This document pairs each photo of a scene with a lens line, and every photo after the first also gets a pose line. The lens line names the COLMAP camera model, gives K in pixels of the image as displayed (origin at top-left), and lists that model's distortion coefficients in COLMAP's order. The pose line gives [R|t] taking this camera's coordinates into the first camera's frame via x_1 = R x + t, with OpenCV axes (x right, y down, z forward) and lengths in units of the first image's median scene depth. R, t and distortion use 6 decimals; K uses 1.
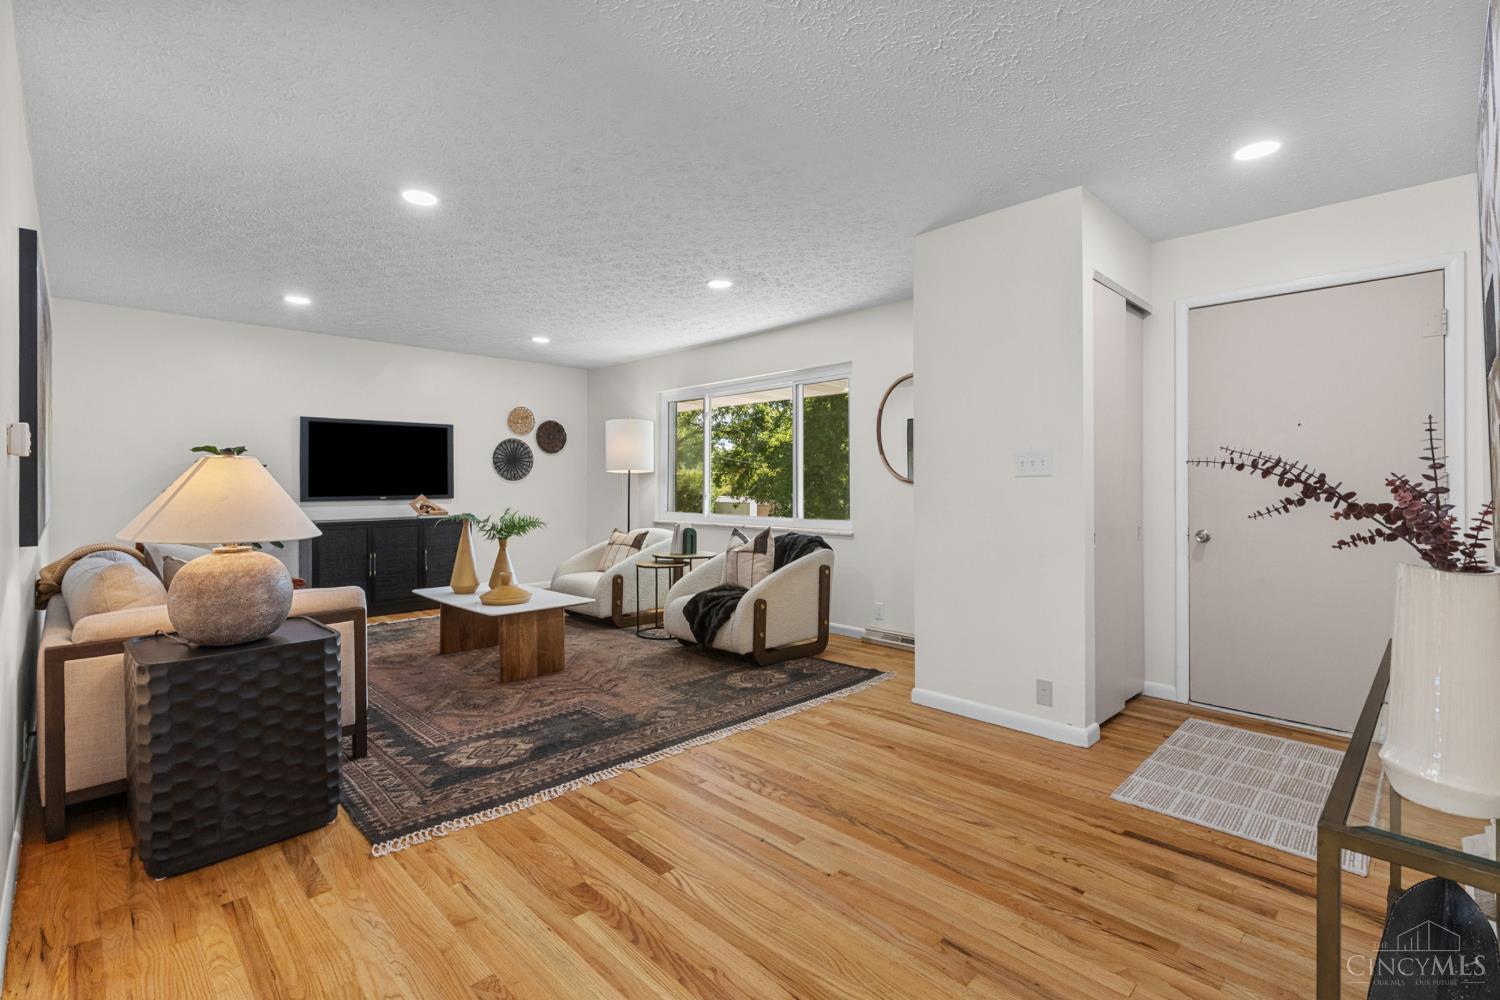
lens RADIAL K [[671.1, 0, 743.7], [0, 671.1, 490.4], [0, 0, 1]] dist [0.001891, -0.000054]
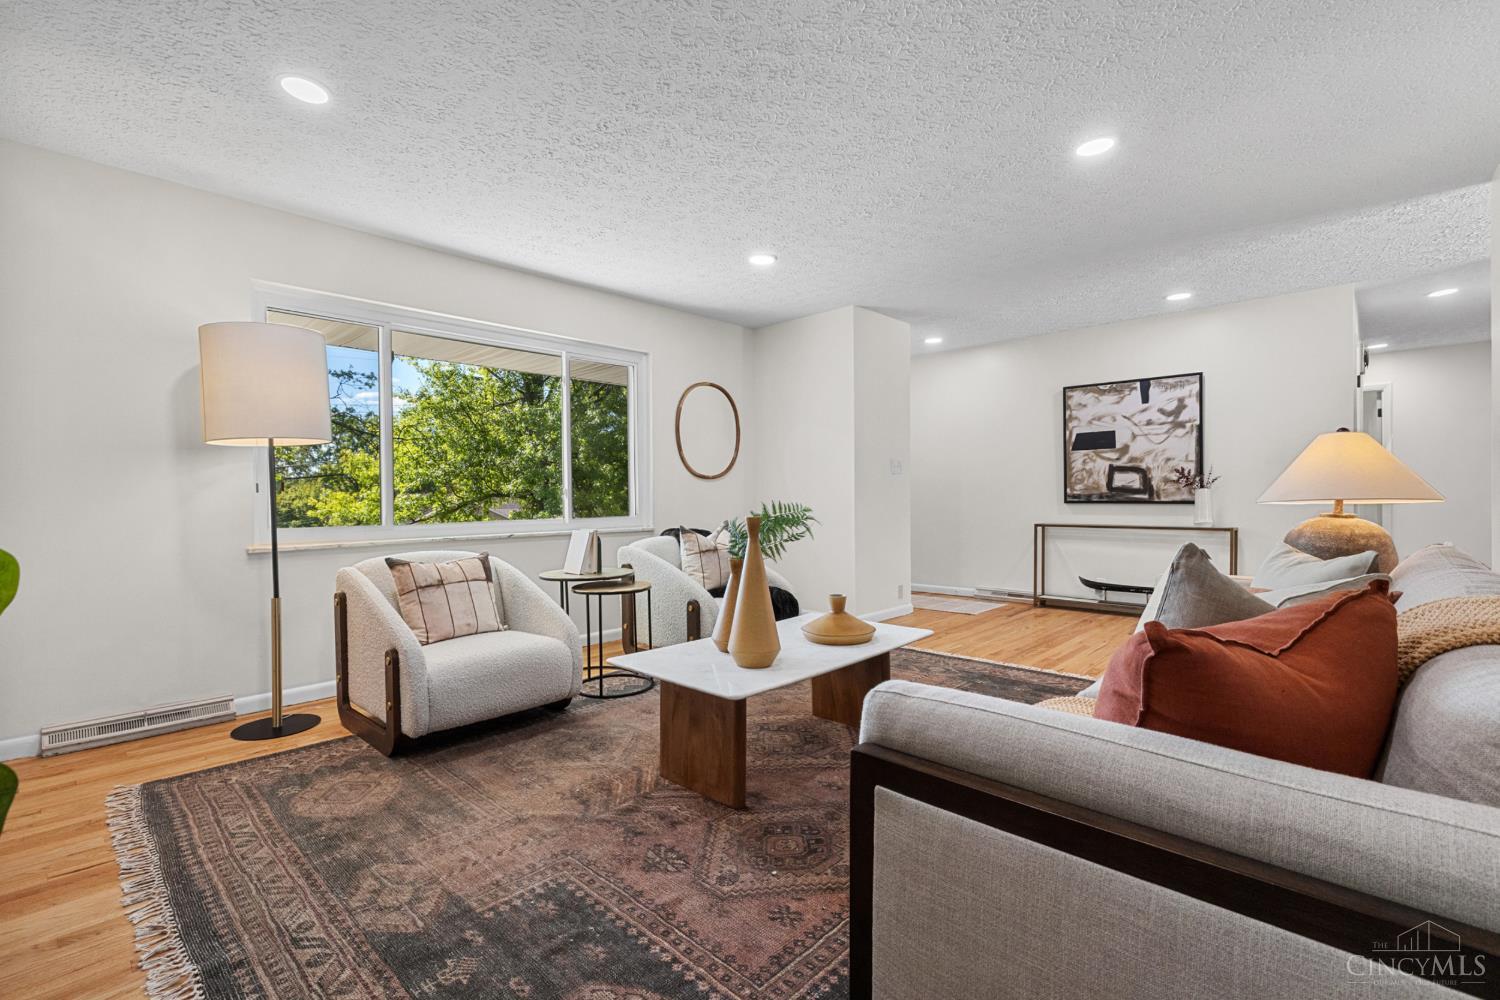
lens RADIAL K [[669.4, 0, 736.5], [0, 669.4, 493.4], [0, 0, 1]] dist [0.014436, -0.000641]
pose [[-0.015741, -0.002179, 0.999874, -1.277191], [0.015014, 0.999884, 0.002415, 0.020005], [-0.999763, 0.015050, -0.015706, 1.370146]]
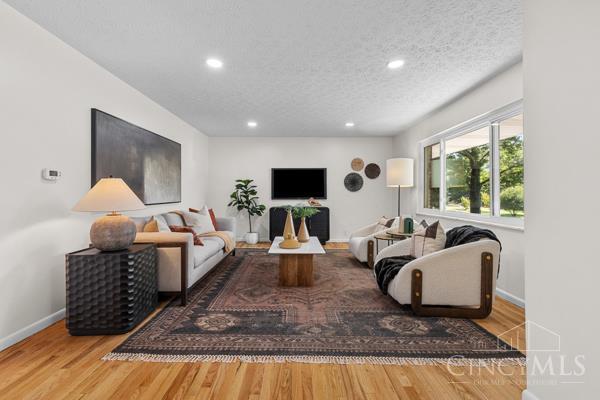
lens RADIAL K [[271.4, 0, 295.8], [0, 271.4, 194.1], [0, 0, 1]] dist [0.004174, -0.000147]
pose [[0.710753, -0.000382, -0.703442, 0.318524], [-0.009239, 0.999909, -0.009877, 0.009080], [0.703381, 0.013519, 0.710684, 0.497349]]
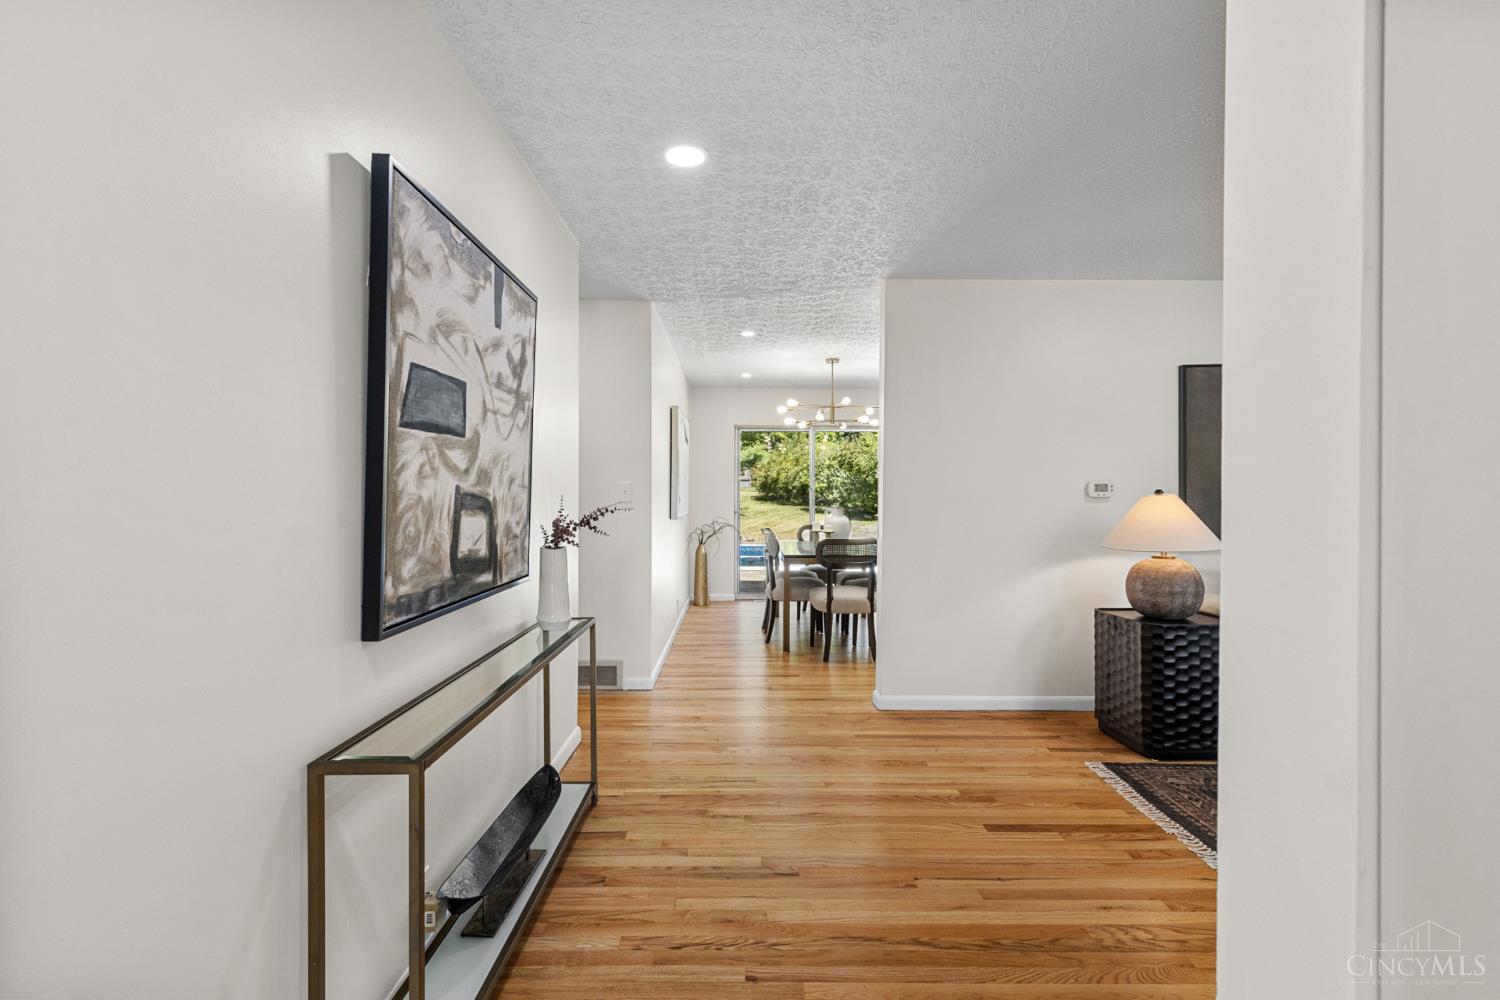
lens RADIAL K [[678.4, 0, 739.5], [0, 678.4, 485.4], [0, 0, 1]] dist [0.004174, -0.000147]
pose [[-0.700165, -0.011570, -0.713887, 0.667998], [-0.009027, 0.999932, -0.007352, -0.035156], [0.713924, 0.001297, -0.700222, 0.929673]]
